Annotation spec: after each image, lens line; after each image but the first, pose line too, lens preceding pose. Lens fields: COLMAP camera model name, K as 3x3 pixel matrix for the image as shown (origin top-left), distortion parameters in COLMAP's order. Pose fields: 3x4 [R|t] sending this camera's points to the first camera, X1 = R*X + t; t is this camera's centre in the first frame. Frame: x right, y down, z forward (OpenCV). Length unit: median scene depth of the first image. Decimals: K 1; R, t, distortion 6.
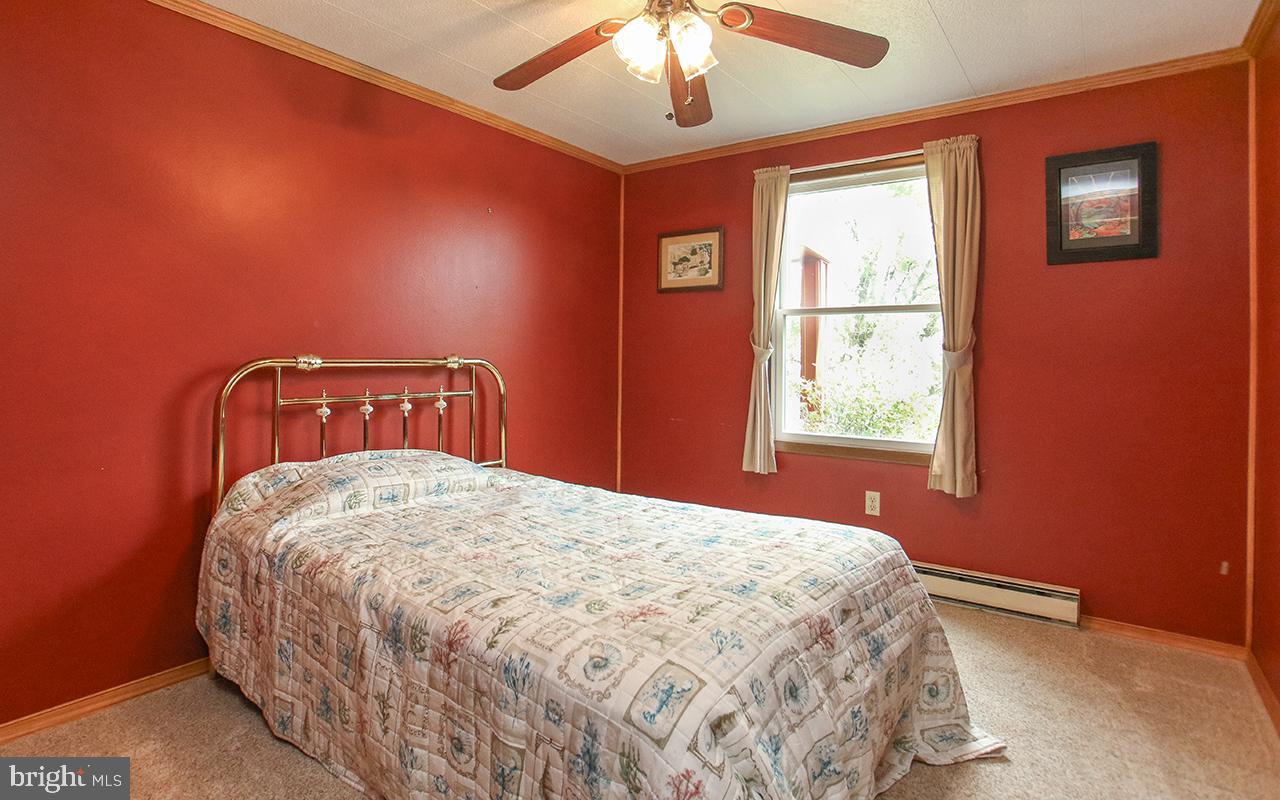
lens RADIAL K [[658.7, 0, 637.7], [0, 658.7, 381.9], [0, 0, 1]] dist [-0.055833, 0.024876]
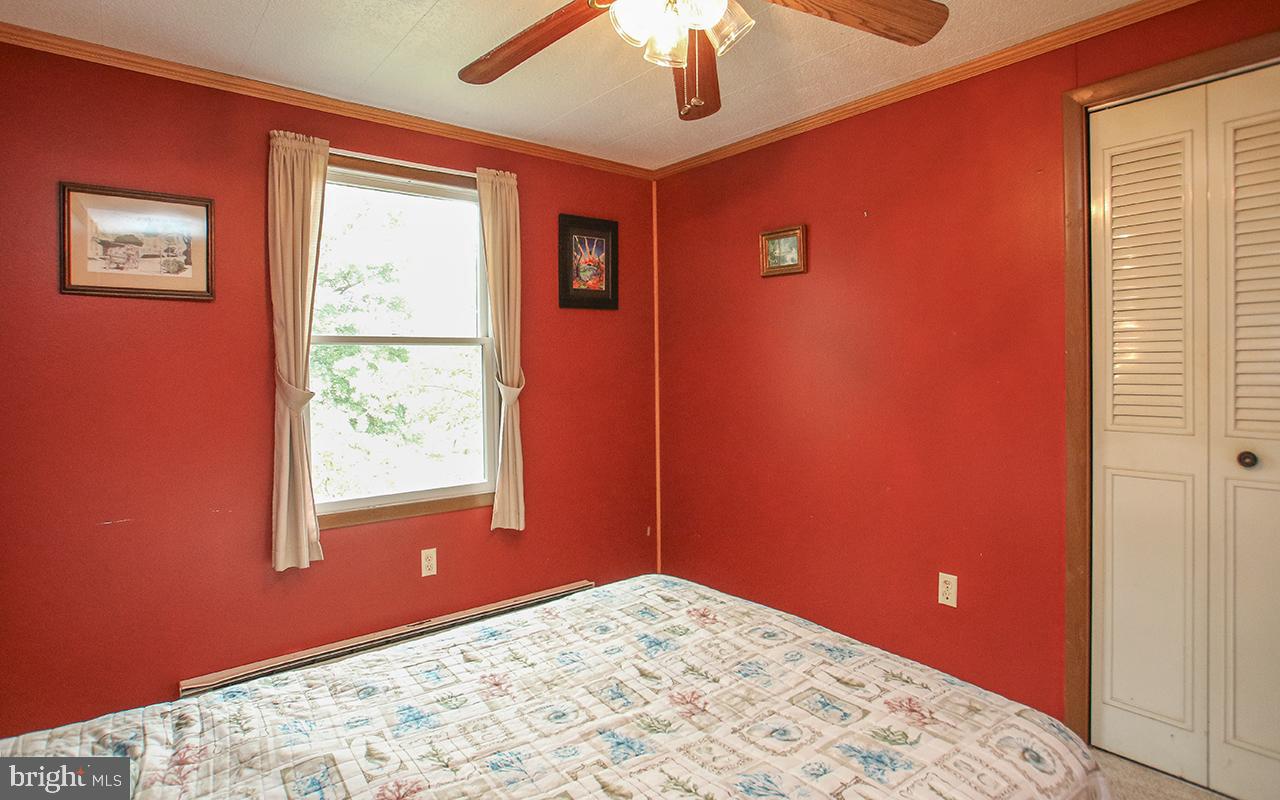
lens RADIAL K [[664.5, 0, 640.0], [0, 664.5, 400.0], [0, 0, 1]] dist [-0.051916, 0.001543]
pose [[0.268305, -0.055506, 0.961734, -0.435905], [0.053899, 0.997640, 0.042541, -0.058217], [-0.961825, 0.040422, 0.270664, 0.524713]]
